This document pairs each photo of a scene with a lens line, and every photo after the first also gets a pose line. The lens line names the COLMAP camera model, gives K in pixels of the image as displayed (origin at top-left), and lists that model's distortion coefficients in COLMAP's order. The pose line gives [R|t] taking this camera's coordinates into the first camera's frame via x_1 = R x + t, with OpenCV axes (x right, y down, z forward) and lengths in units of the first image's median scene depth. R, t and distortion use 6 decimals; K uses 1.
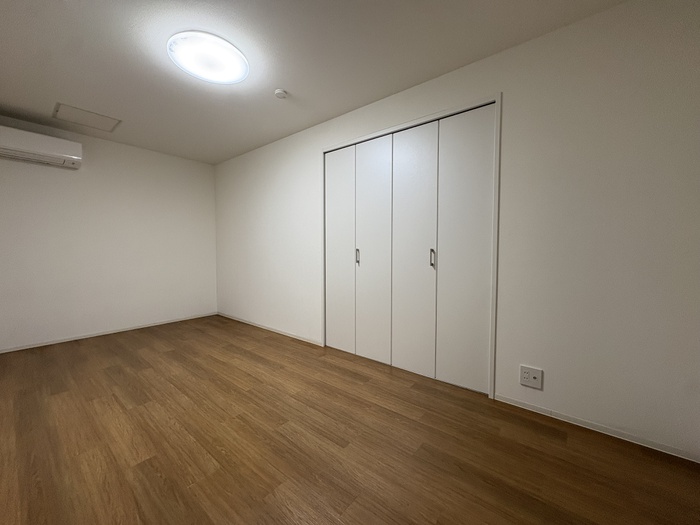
lens RADIAL K [[278.9, 0, 349.0], [0, 278.9, 260.9], [0, 0, 1]] dist [0.000574, 0.000108]
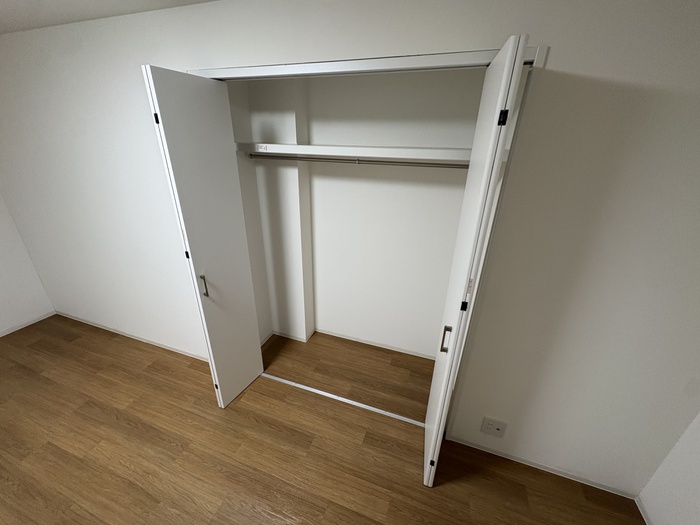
lens RADIAL K [[278.9, 0, 349.0], [0, 278.9, 260.9], [0, 0, 1]] dist [0.000574, 0.000108]
pose [[0.940489, -0.110818, 0.321248, -0.027119], [-0.010057, 0.935844, 0.352271, -0.340786], [-0.339676, -0.334537, 0.879036, 0.435832]]
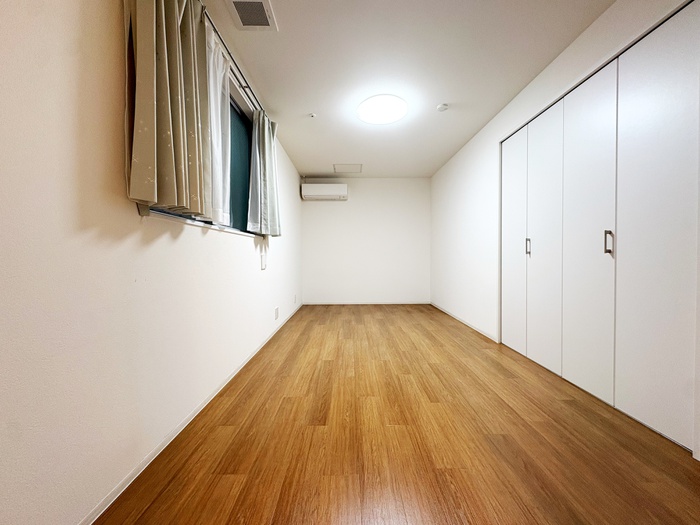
lens RADIAL K [[278.9, 0, 349.0], [0, 278.9, 260.9], [0, 0, 1]] dist [0.000574, 0.000108]
pose [[0.628957, 0.008738, -0.777391, 0.441392], [-0.027504, 0.999561, -0.011017, 0.066134], [0.776954, 0.028310, 0.628921, -0.013645]]
